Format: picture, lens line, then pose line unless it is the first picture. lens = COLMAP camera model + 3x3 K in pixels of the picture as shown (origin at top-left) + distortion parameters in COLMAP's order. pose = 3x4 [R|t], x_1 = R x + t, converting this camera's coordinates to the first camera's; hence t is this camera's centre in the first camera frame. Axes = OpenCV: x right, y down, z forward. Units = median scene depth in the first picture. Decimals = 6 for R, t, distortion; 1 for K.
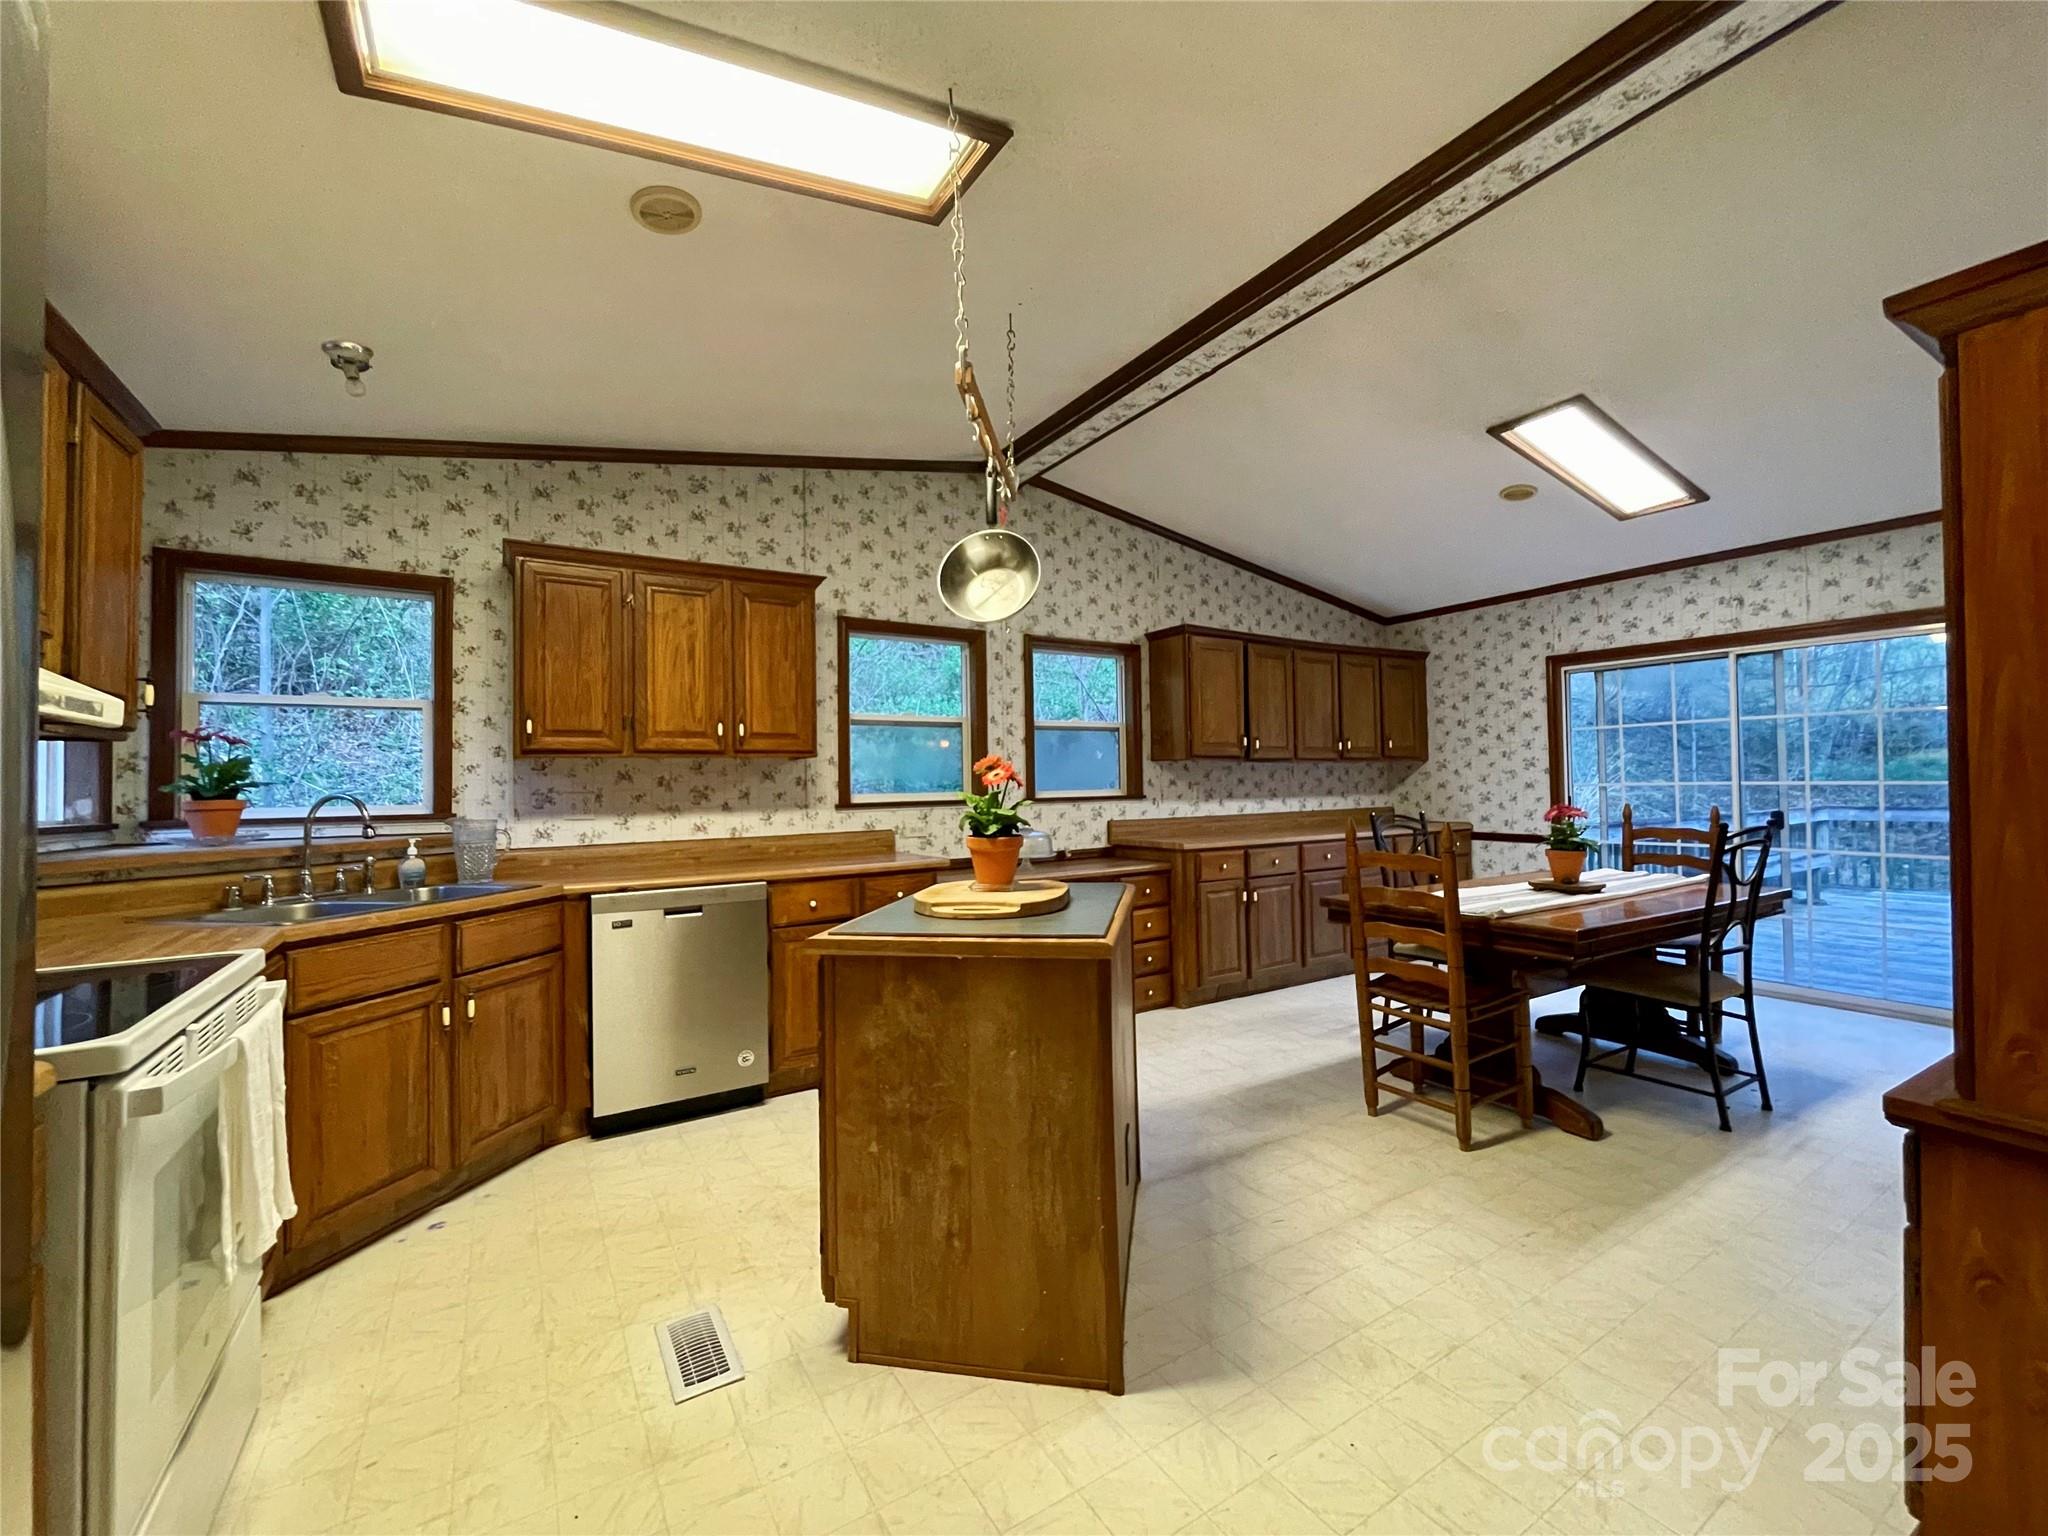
lens RADIAL K [[780.1, 0, 1033.4], [0, 780.1, 767.9], [0, 0, 1]] dist [0.000489, -0.000310]
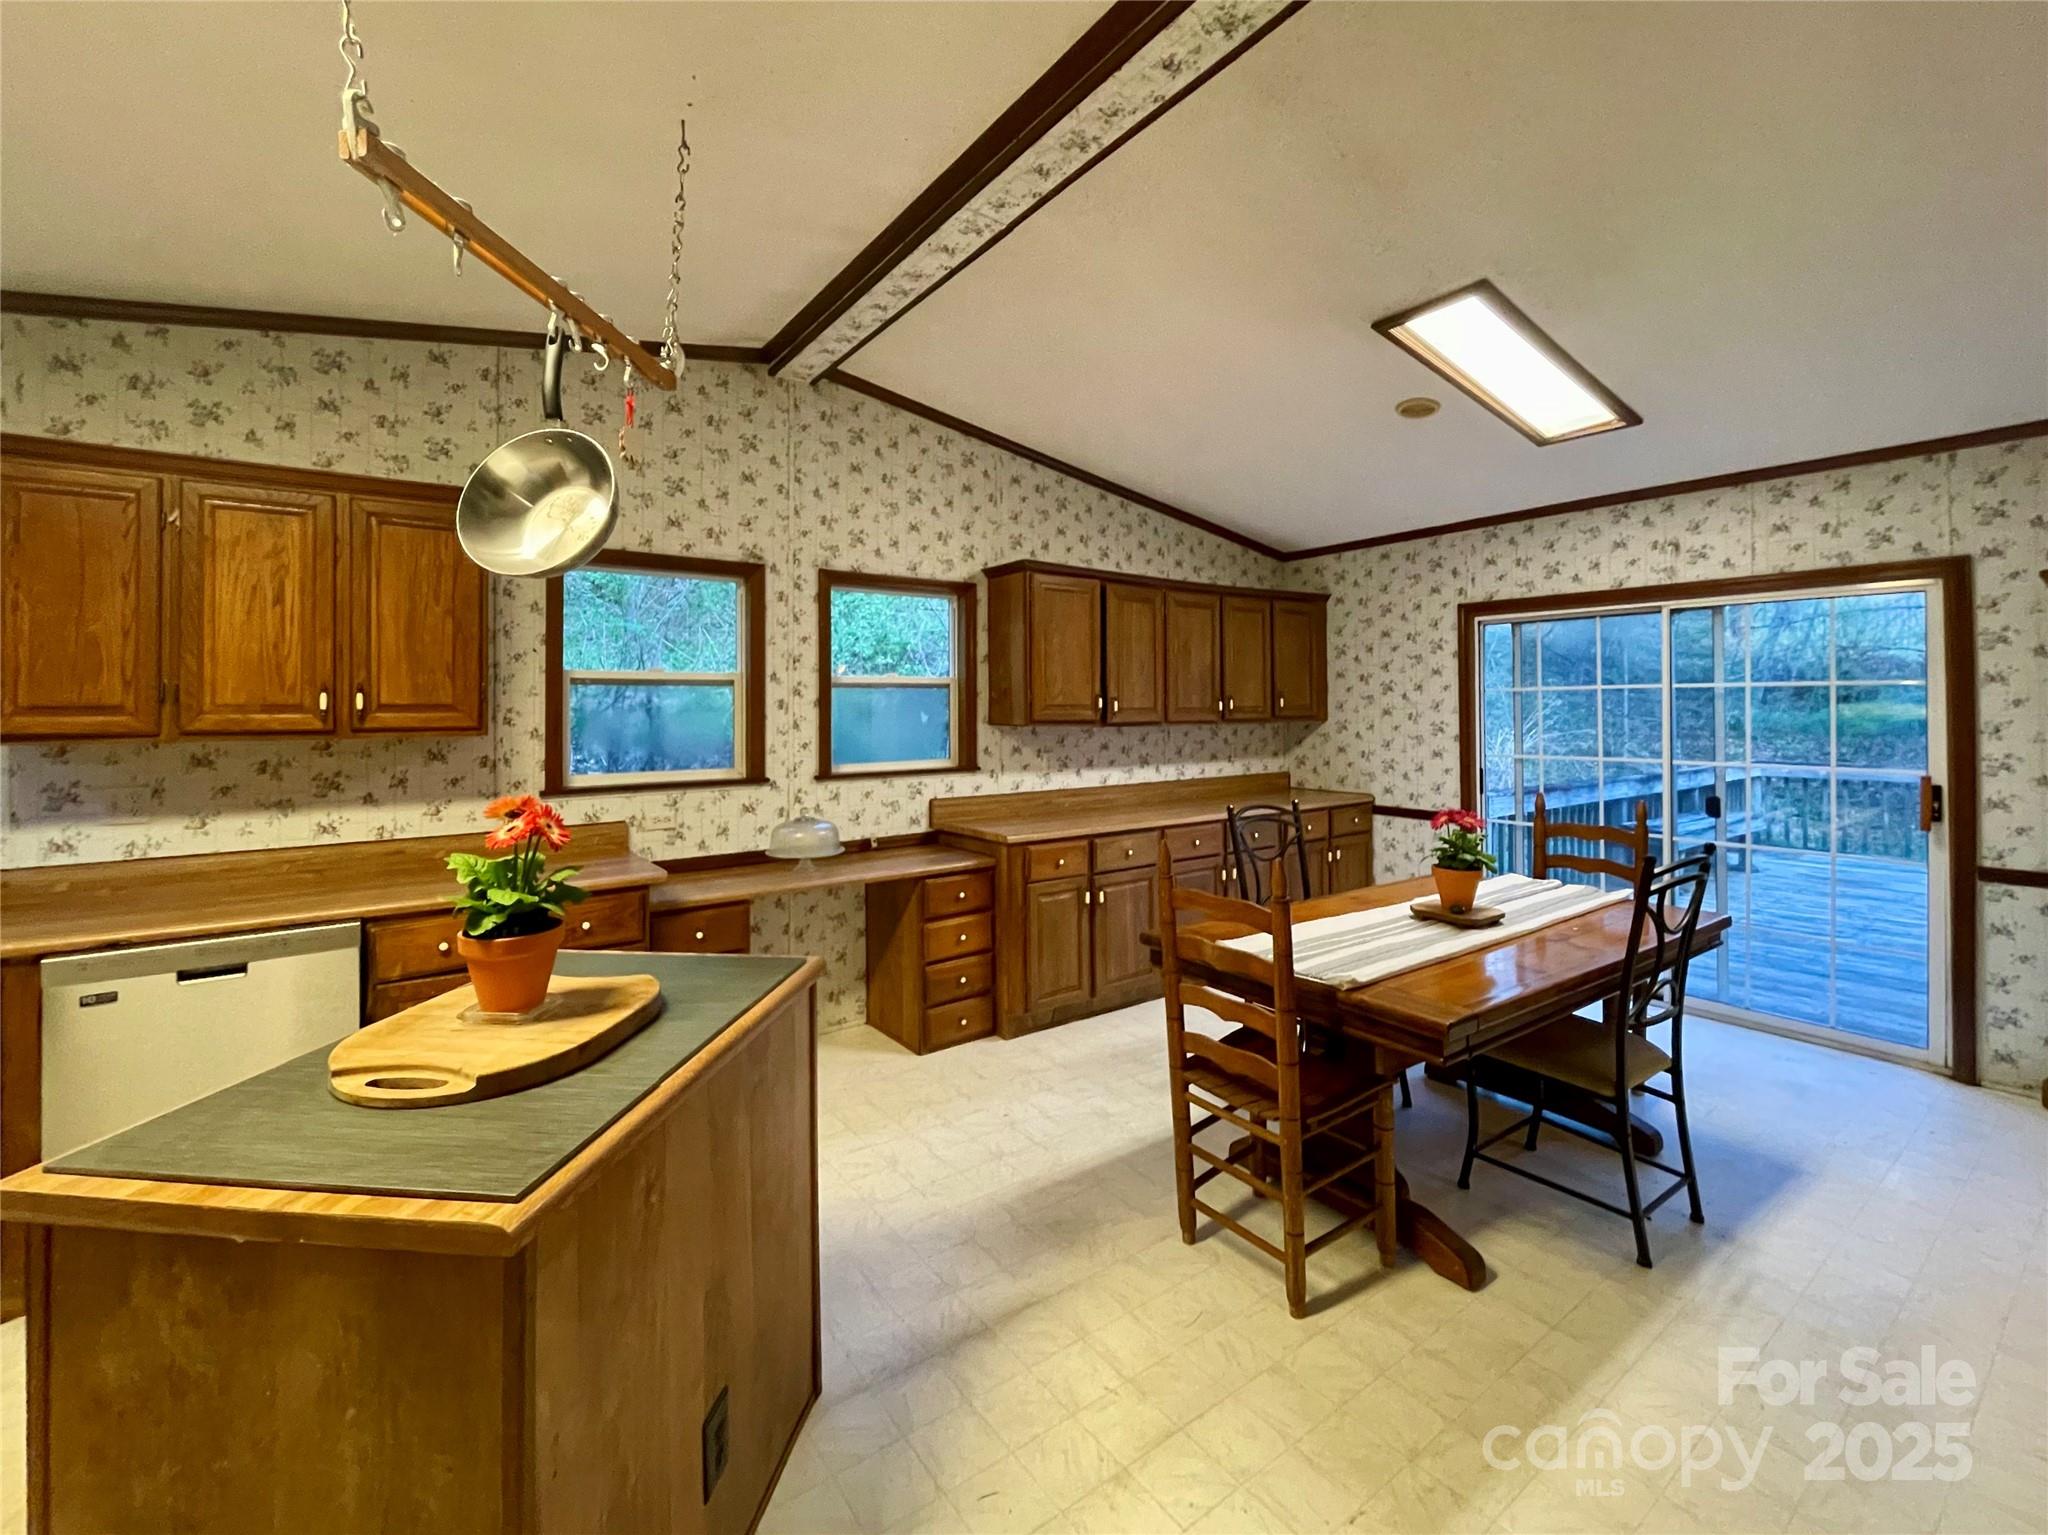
lens RADIAL K [[829.5, 0, 1000.7], [0, 829.5, 705.2], [0, 0, 1]] dist [0.000702, -0.000613]
pose [[0.998410, 0.010393, 0.055411, 0.129515], [-0.010981, 0.999887, 0.010313, -0.043145], [-0.055297, -0.010905, 0.998410, 0.143518]]
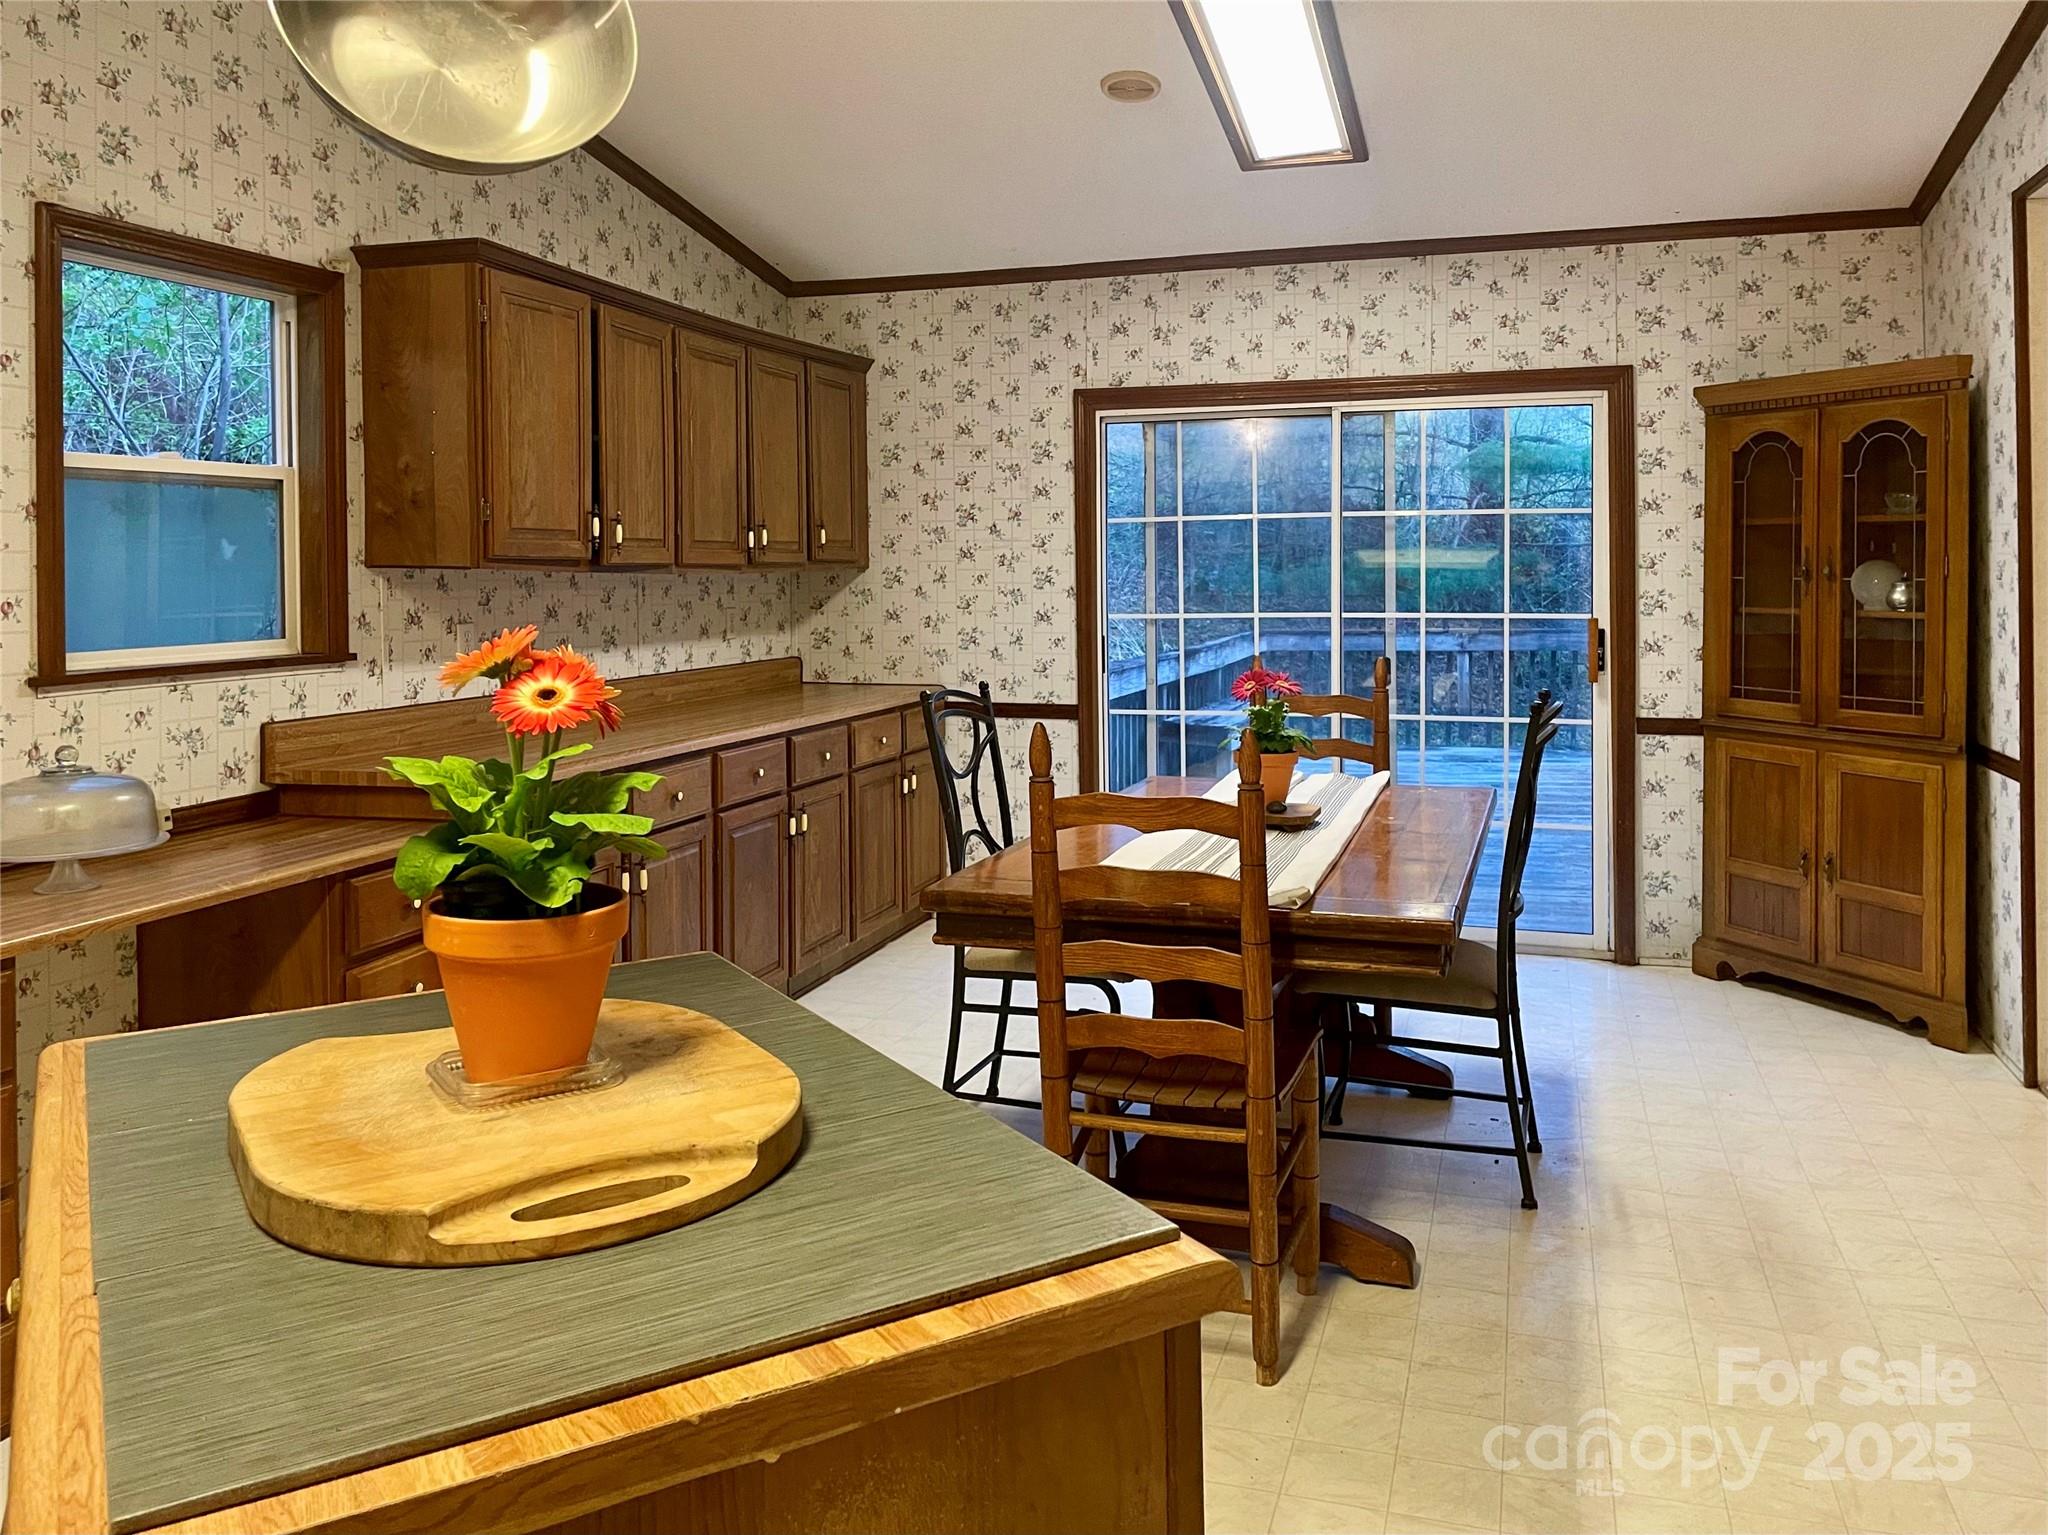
lens RADIAL K [[1554.9, 0, 984.5], [0, 1554.9, 595.9], [0, 0, 1]] dist [0.054787, -0.035997]
pose [[0.776714, -0.000874, 0.629853, -0.124888], [-0.015432, 0.999672, 0.020417, -0.017722], [-0.629665, -0.025578, 0.776446, 0.191601]]
